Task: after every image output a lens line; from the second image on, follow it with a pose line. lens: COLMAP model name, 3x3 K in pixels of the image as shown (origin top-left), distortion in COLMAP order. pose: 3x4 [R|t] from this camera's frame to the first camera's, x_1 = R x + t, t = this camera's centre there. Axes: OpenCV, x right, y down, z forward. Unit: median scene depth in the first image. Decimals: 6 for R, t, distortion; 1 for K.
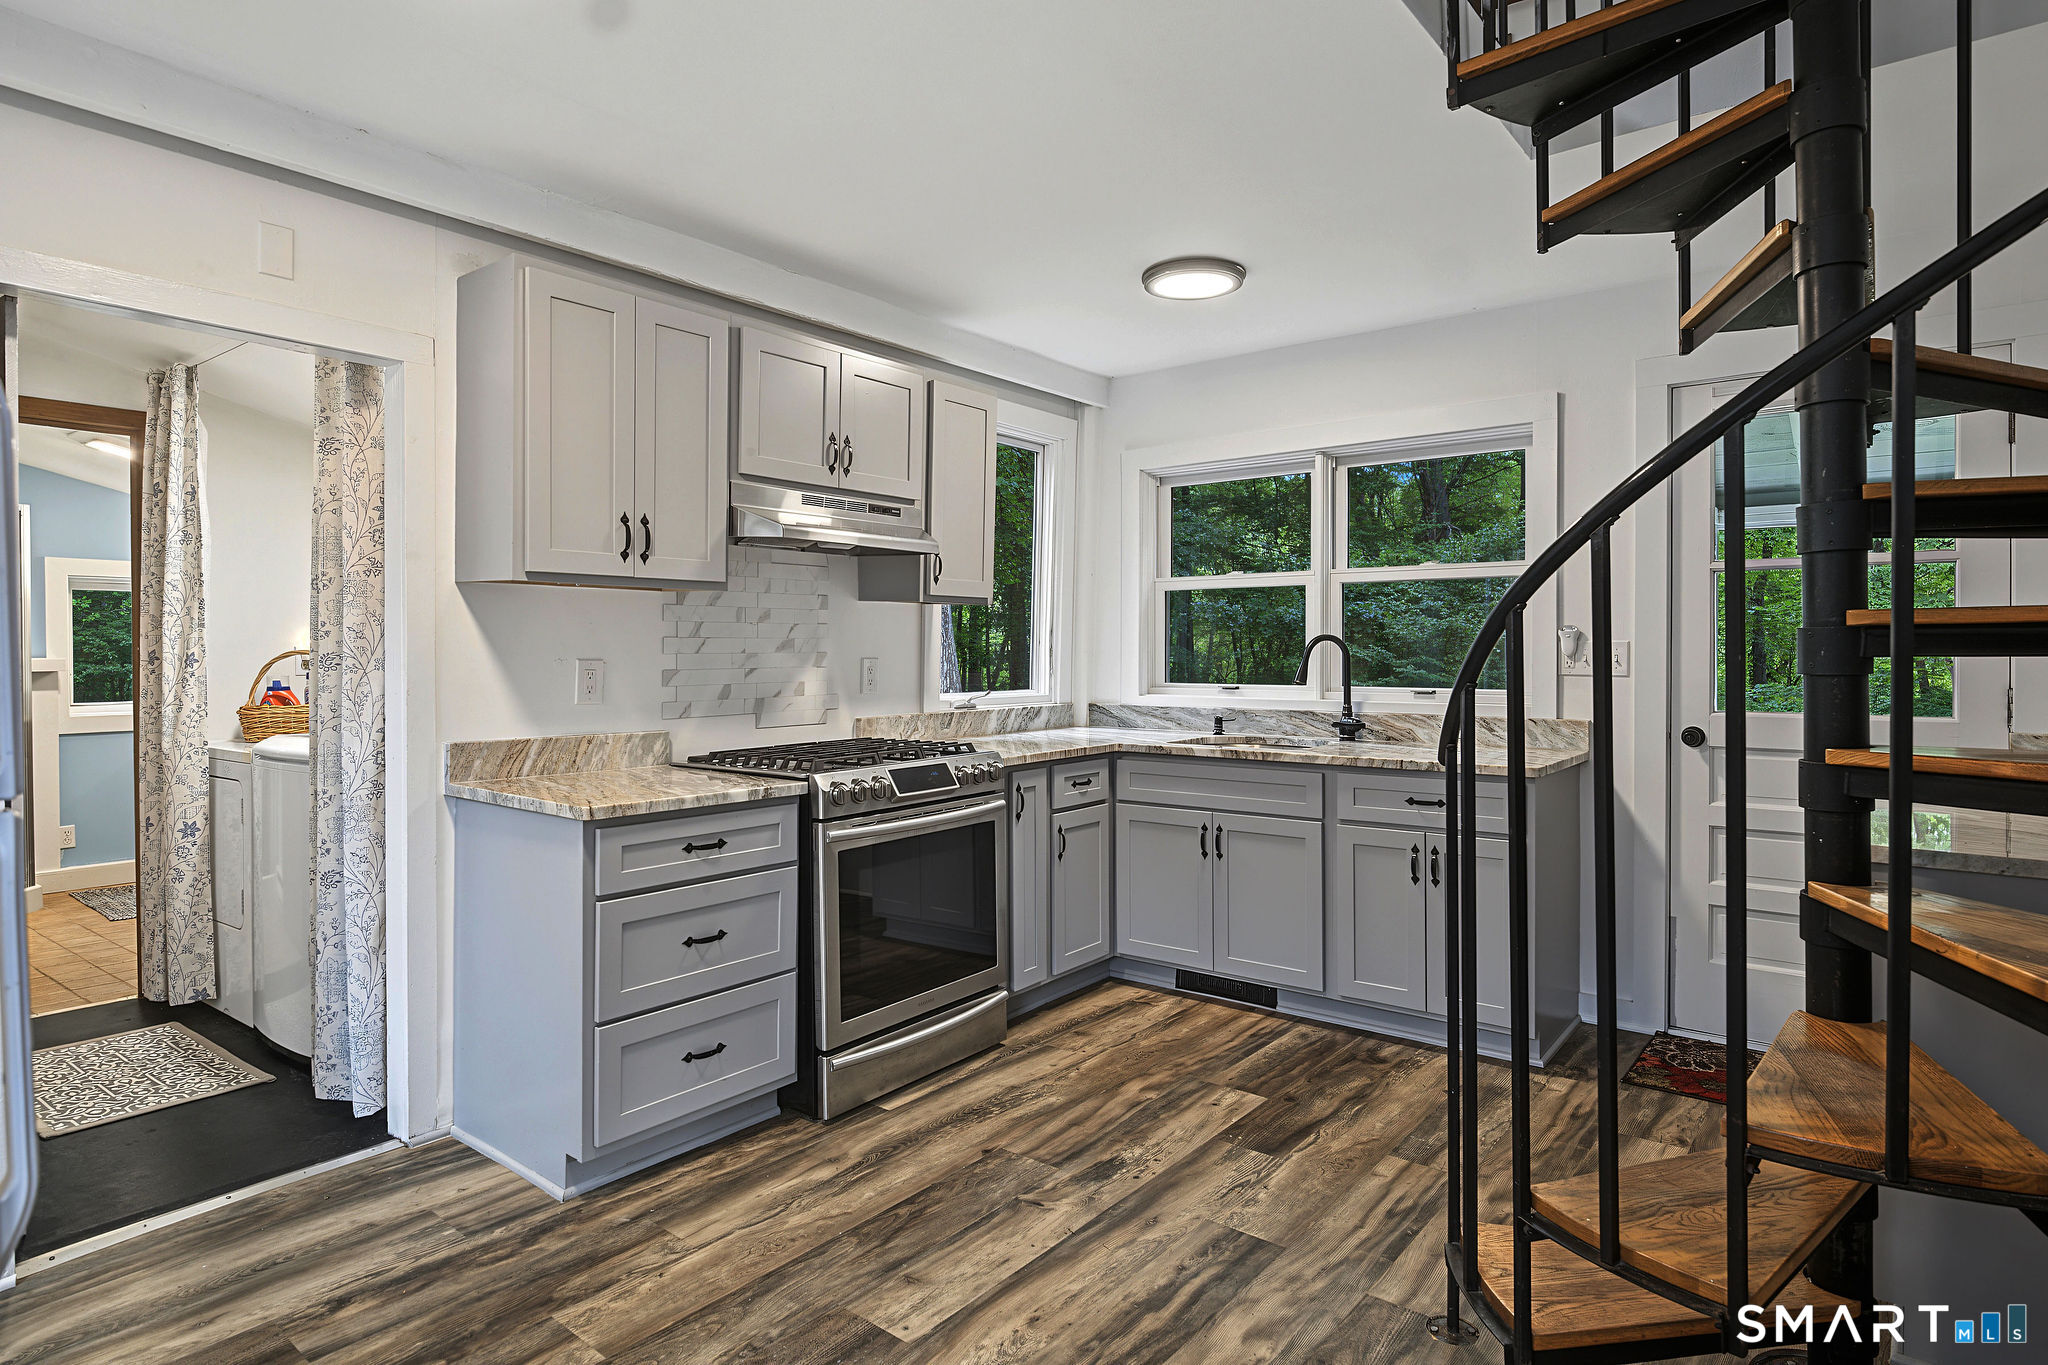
lens RADIAL K [[1110.4, 0, 1026.3], [0, 1110.4, 641.7], [0, 0, 1]] dist [-0.000070, -0.000182]
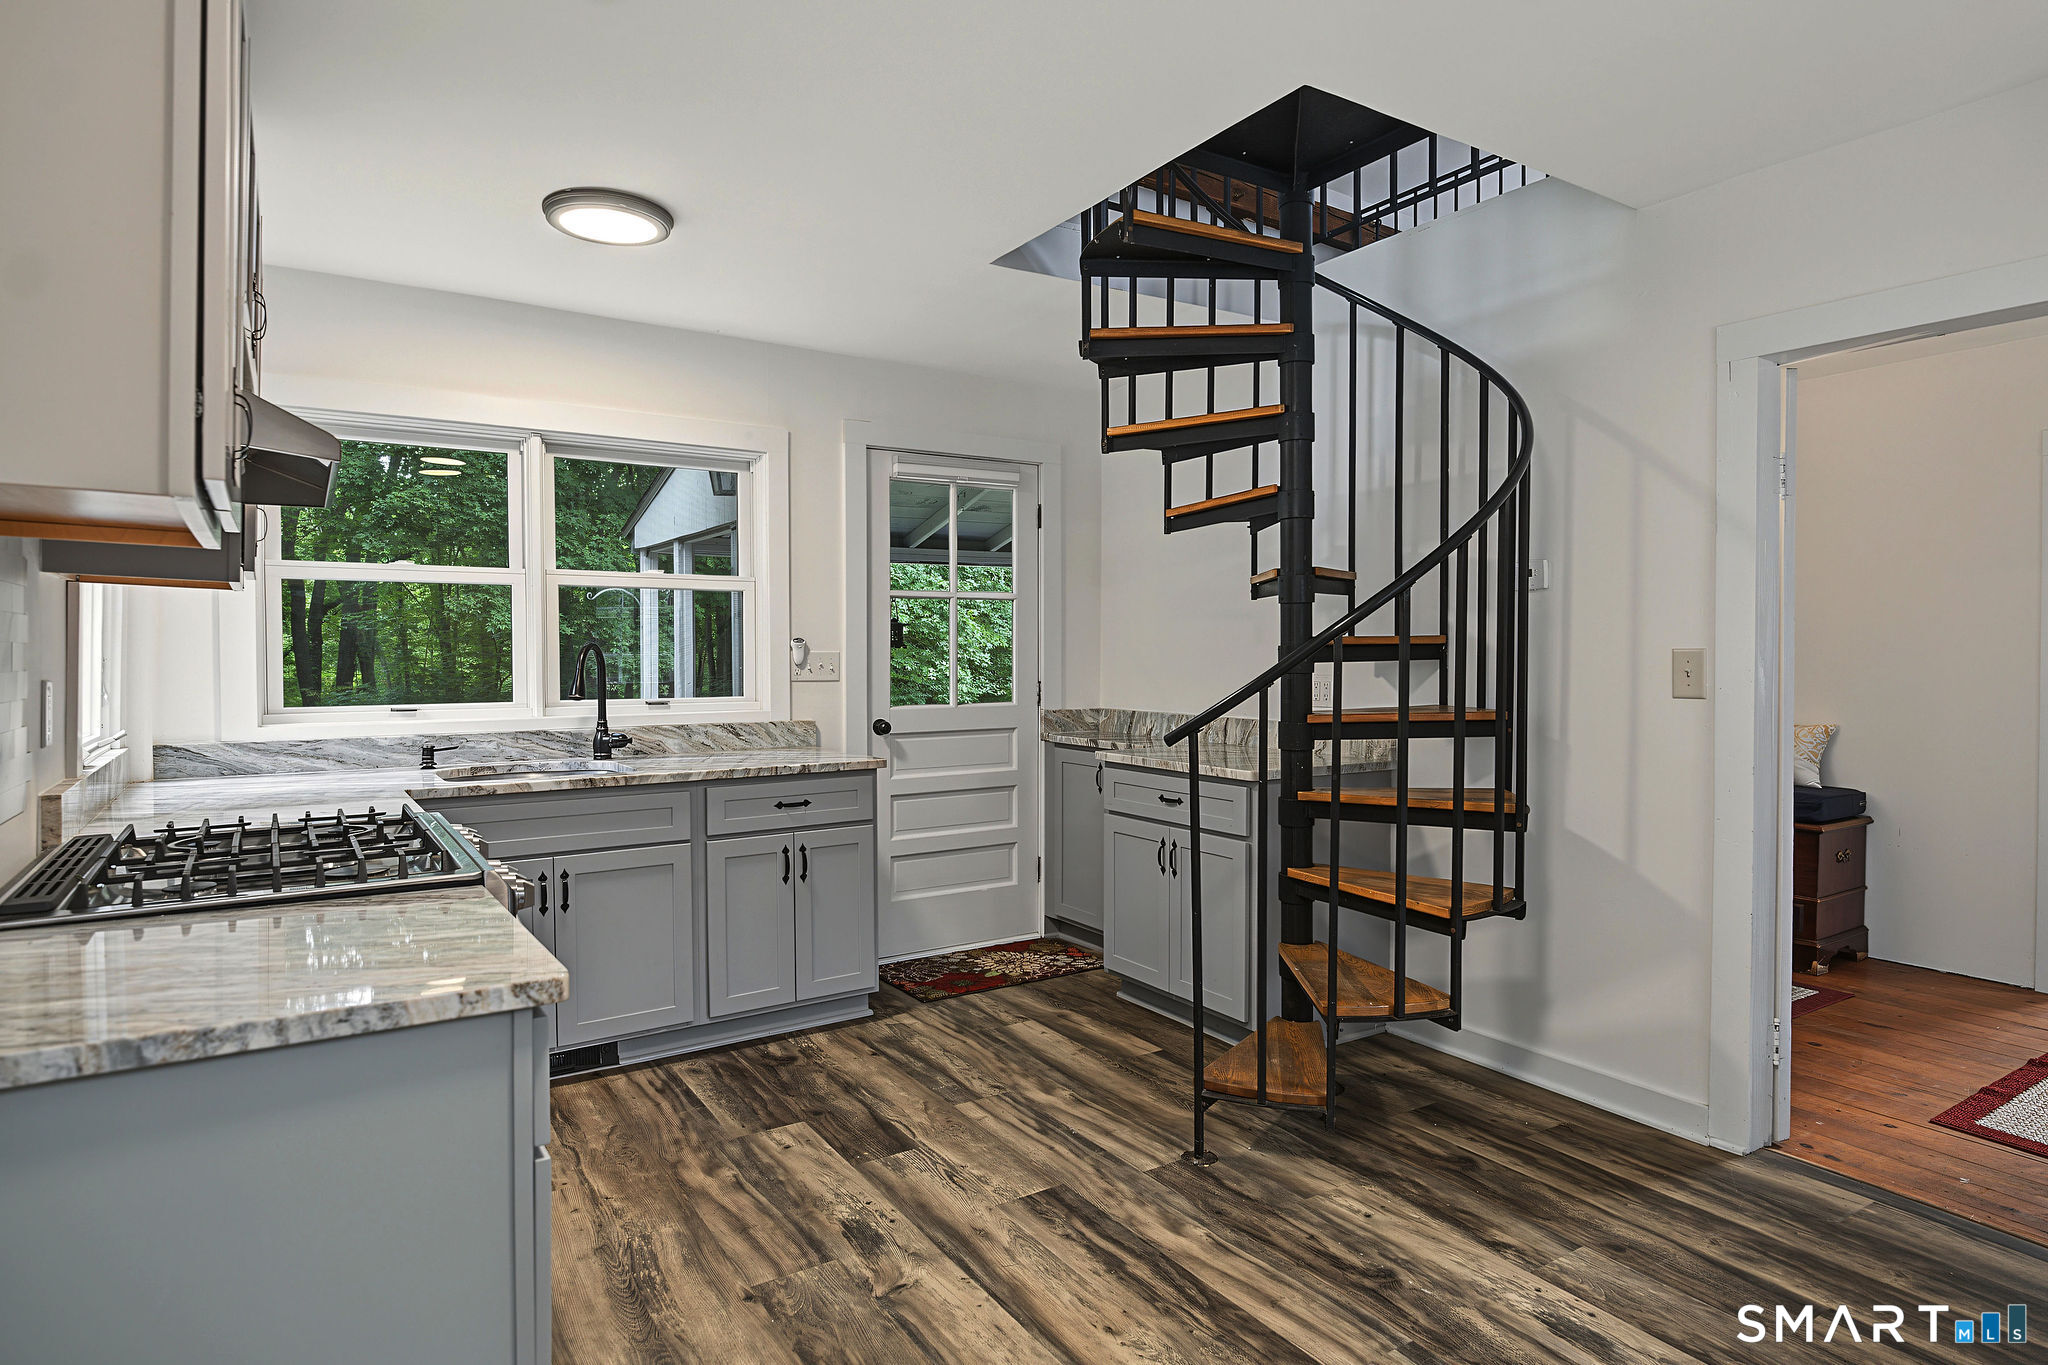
lens RADIAL K [[1128.3, 0, 1023.8], [0, 1128.3, 659.6], [0, 0, 1]] dist [-0.004744, -0.001751]
pose [[0.311232, -0.003925, 0.950326, -0.626816], [-0.002563, 0.999984, 0.004969, 0.001967], [-0.950331, -0.003982, 0.311217, 0.487855]]
